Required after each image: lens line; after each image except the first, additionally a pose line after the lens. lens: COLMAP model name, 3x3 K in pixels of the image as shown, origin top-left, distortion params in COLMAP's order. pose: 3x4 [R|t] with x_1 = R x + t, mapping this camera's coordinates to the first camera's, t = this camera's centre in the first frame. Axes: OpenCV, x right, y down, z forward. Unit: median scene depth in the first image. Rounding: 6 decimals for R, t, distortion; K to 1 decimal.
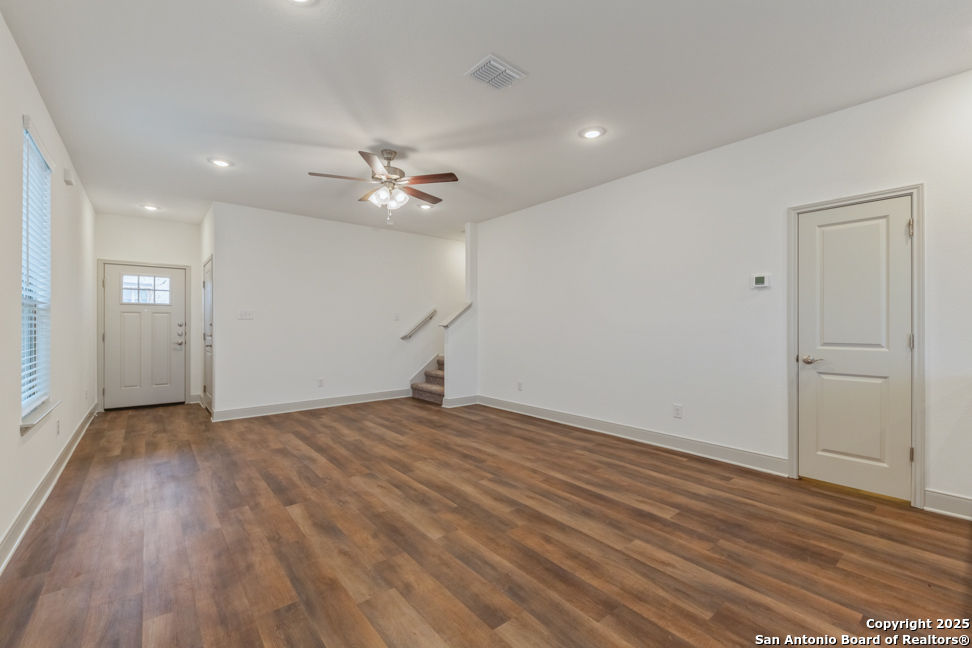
lens RADIAL K [[407.7, 0, 484.3], [0, 407.7, 319.0], [0, 0, 1]] dist [0.013463, -0.005641]
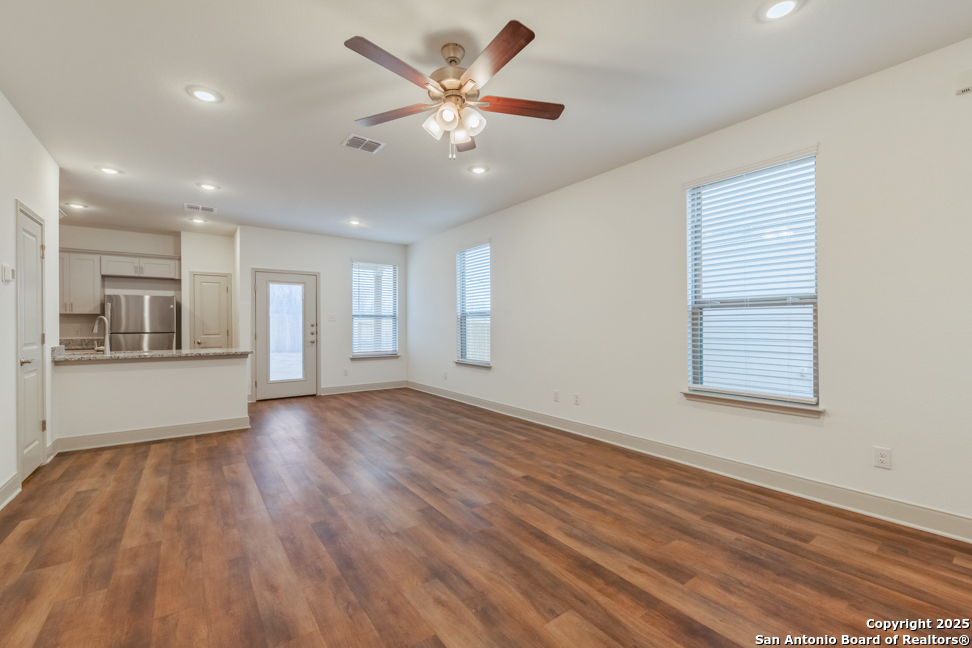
lens RADIAL K [[407.7, 0, 480.8], [0, 407.7, 322.2], [0, 0, 1]] dist [0.013463, -0.005641]
pose [[-0.997758, 0.004098, 0.066803, -0.363866], [0.002433, 0.999685, -0.024979, 0.031543], [-0.066884, -0.024761, -0.997453, 1.875500]]
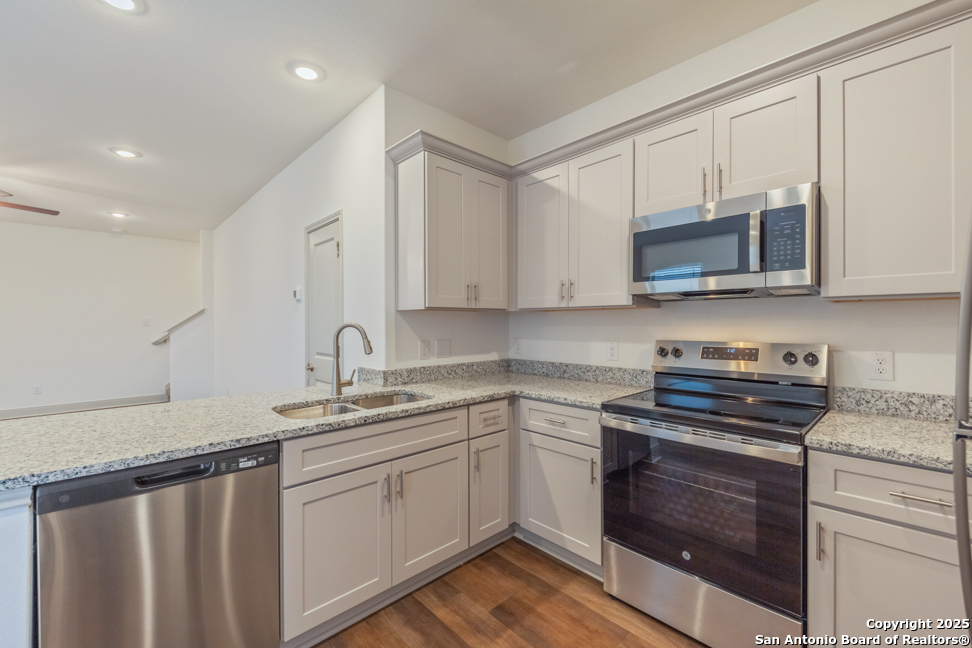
lens RADIAL K [[407.7, 0, 488.3], [0, 407.7, 323.3], [0, 0, 1]] dist [0.013463, -0.005641]
pose [[0.997003, -0.005243, 0.077181, 1.166971], [0.003975, 0.999855, 0.016581, -0.035510], [-0.077257, -0.016225, 0.996879, -0.102578]]
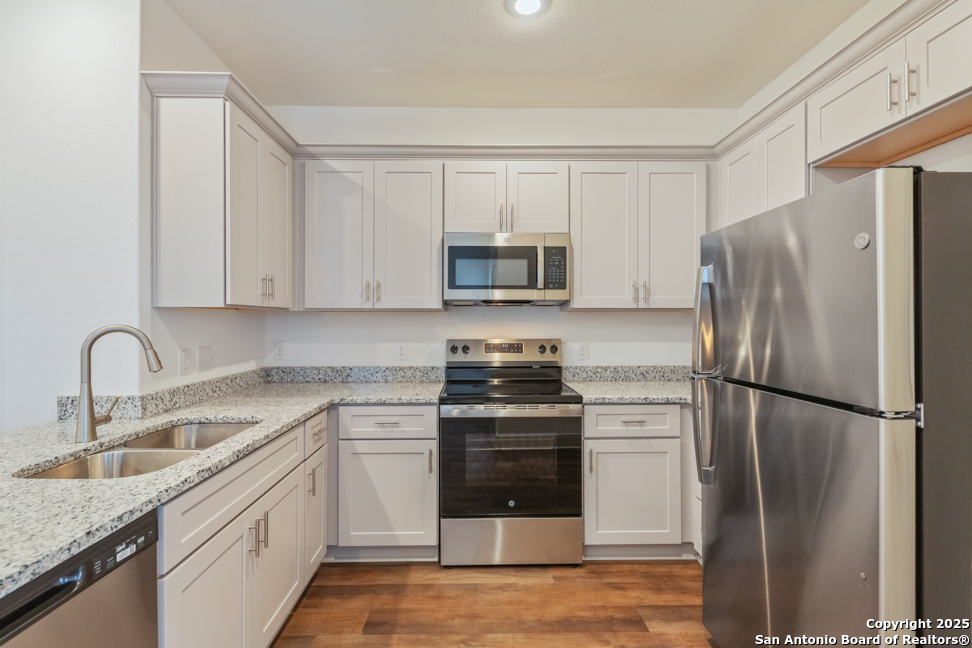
lens RADIAL K [[441.7, 0, 485.3], [0, 441.7, 321.1], [0, 0, 1]] dist [0.017800, -0.006044]
pose [[0.615683, -0.001646, 0.787992, 0.849202], [-0.009970, 0.999902, 0.009878, -0.039597], [-0.787931, -0.013938, 0.615606, -0.018635]]
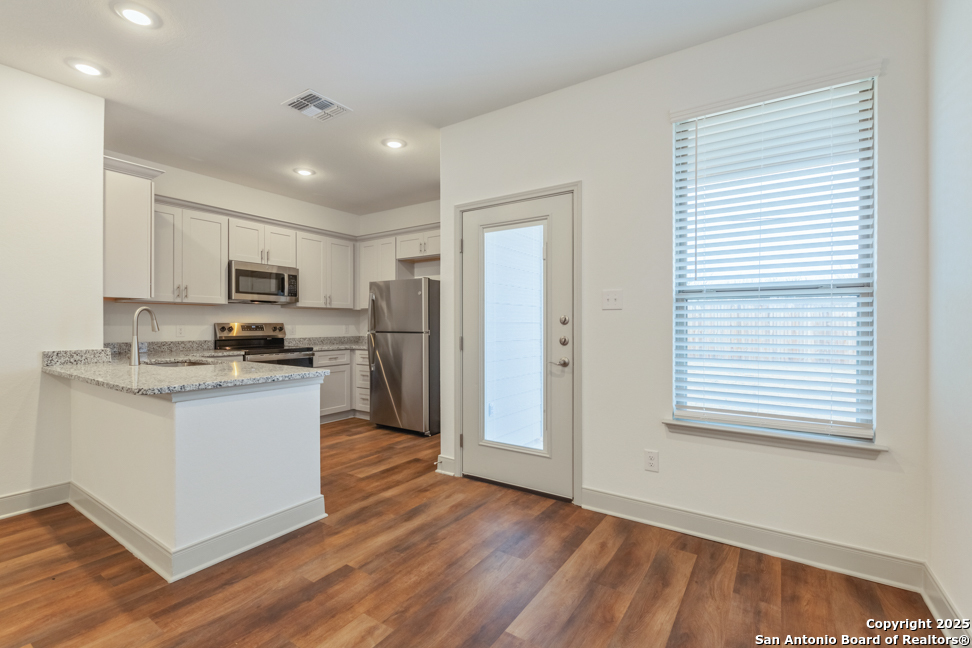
lens RADIAL K [[441.7, 0, 483.0], [0, 441.7, 324.1], [0, 0, 1]] dist [0.017800, -0.006044]
pose [[-0.281440, -0.001456, 0.959578, -0.159871], [-0.015832, 0.999870, -0.003127, 0.002447], [-0.959448, -0.016072, -0.281427, 0.172391]]
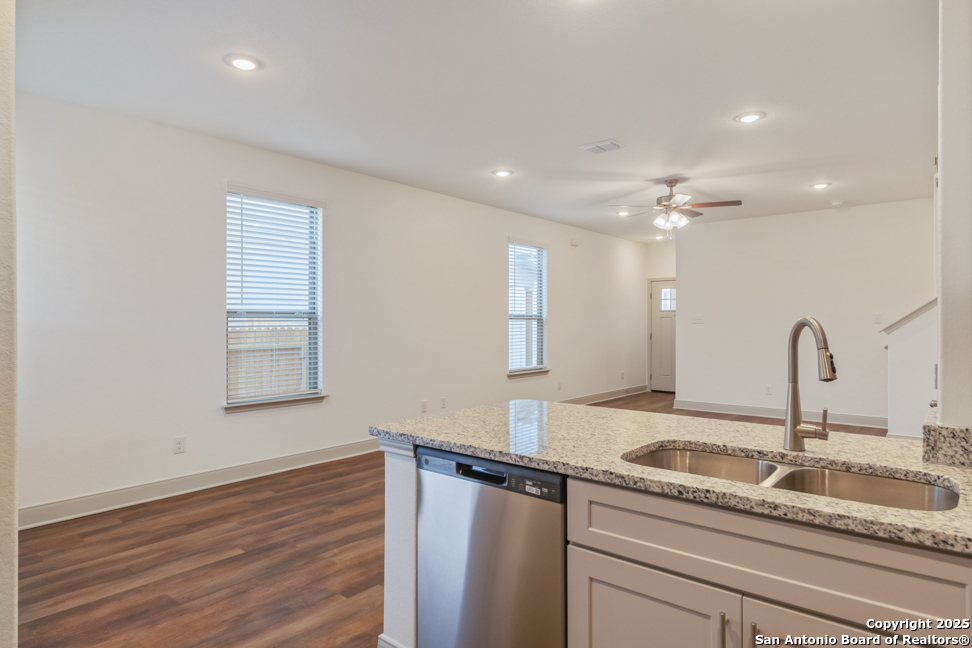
lens RADIAL K [[570.5, 0, 484.2], [0, 570.5, 317.9], [0, 0, 1]] dist [0.005384, -0.004863]
pose [[0.180777, -0.007991, -0.983492, 1.437947], [0.017428, 0.999836, -0.004920, -0.028651], [0.983370, -0.016251, 0.180886, 0.228036]]
